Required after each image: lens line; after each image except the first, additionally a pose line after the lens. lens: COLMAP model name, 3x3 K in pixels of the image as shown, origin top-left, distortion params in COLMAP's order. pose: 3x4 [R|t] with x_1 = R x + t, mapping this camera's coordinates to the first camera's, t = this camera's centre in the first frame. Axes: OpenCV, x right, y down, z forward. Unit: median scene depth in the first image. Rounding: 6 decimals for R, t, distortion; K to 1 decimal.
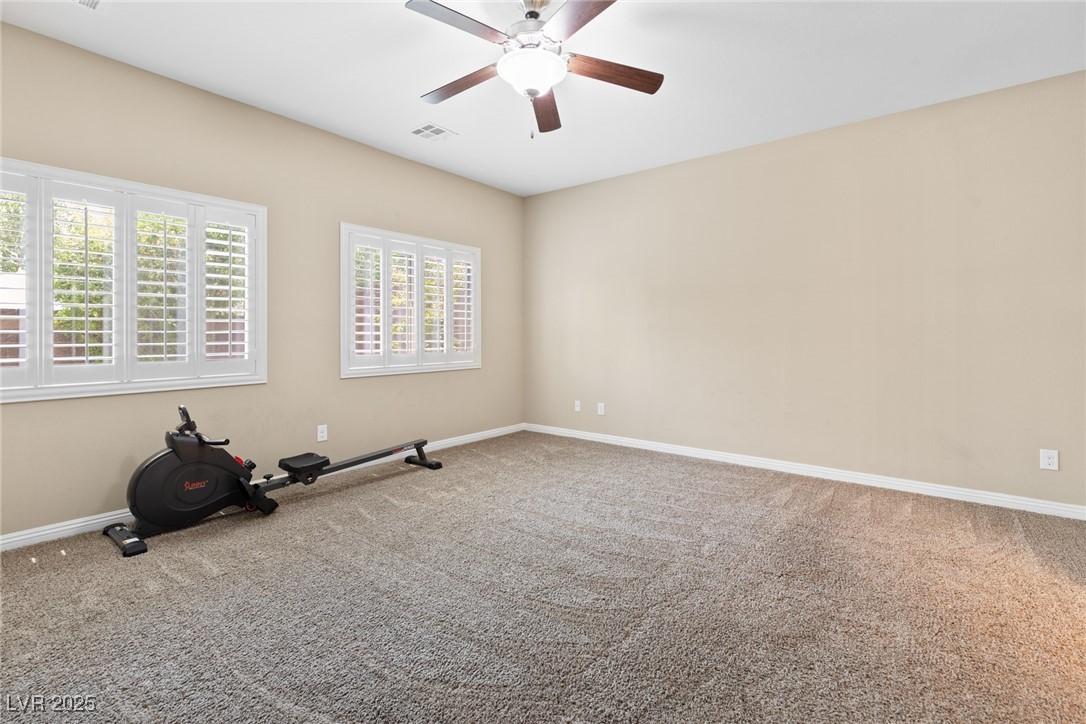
lens RADIAL K [[497.4, 0, 509.9], [0, 497.4, 335.7], [0, 0, 1]] dist [0.003771, 0.000444]
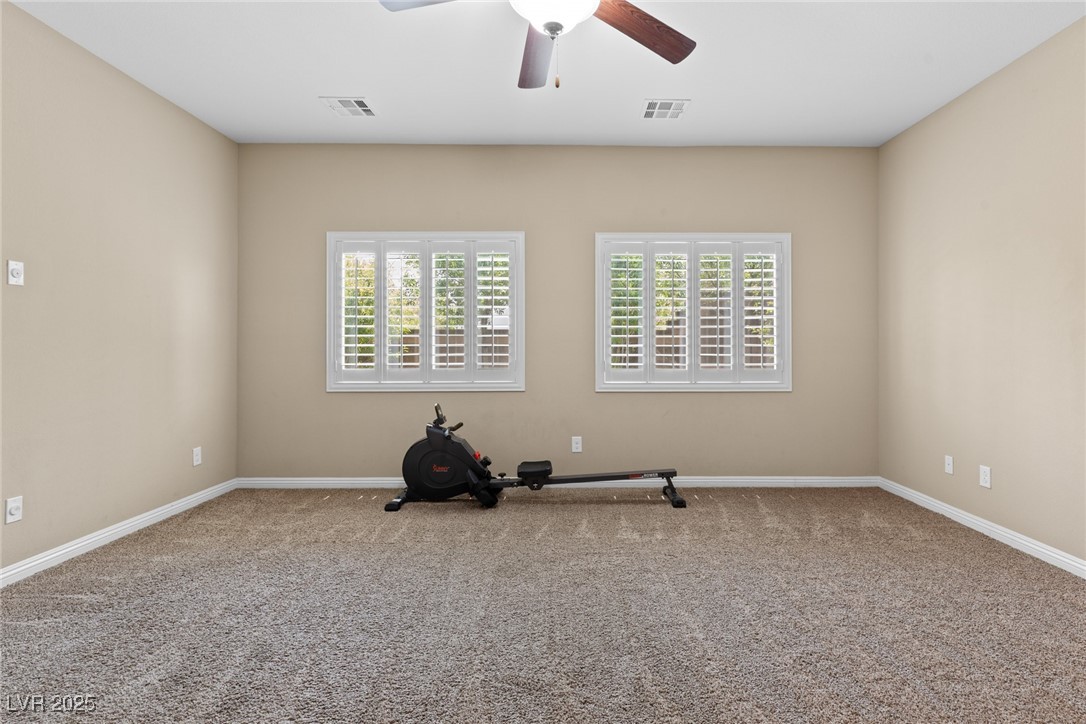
lens RADIAL K [[501.2, 0, 547.3], [0, 501.2, 353.3], [0, 0, 1]] dist [0.002457, 0.000442]
pose [[0.655091, 0.010461, -0.755478, 0.412664], [-0.002334, 0.999927, 0.011822, -0.002649], [0.755546, -0.005982, 0.655068, 0.330877]]
